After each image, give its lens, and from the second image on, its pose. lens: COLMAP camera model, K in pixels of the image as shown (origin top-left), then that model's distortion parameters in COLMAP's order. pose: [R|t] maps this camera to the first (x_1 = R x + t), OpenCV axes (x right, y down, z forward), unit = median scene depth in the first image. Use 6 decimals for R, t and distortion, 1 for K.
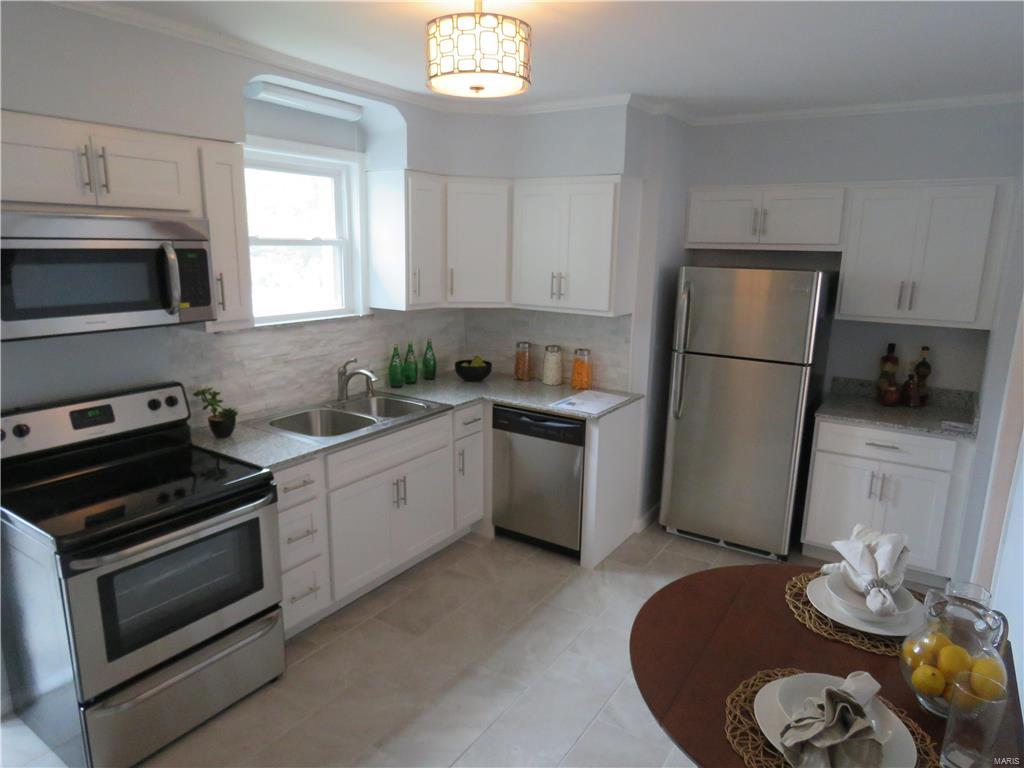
lens RADIAL K [[648.8, 0, 512.0], [0, 648.8, 384.0], [0, 0, 1]] dist [-0.000893, 0.000145]
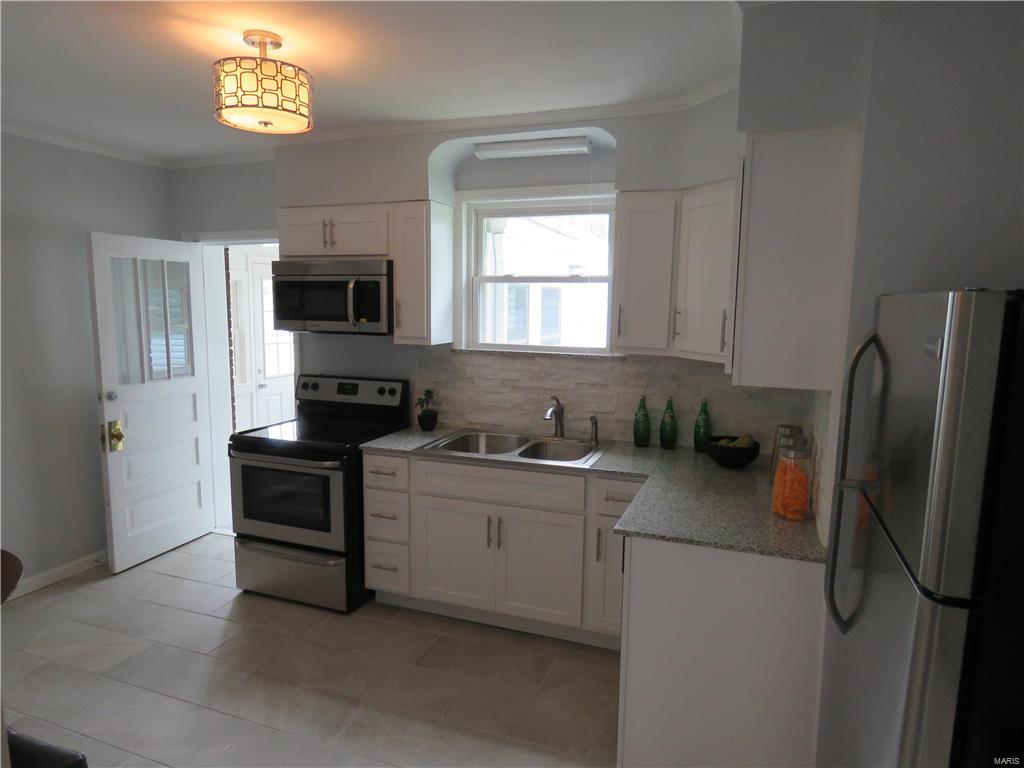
lens RADIAL K [[657.8, 0, 512.0], [0, 657.8, 384.0], [0, 0, 1]] dist [-0.003477, 0.001039]
pose [[0.207465, 0.104825, -0.972610, 0.746654], [-0.217555, 0.974287, 0.058600, -0.106561], [0.953744, 0.199439, 0.224936, 0.768843]]
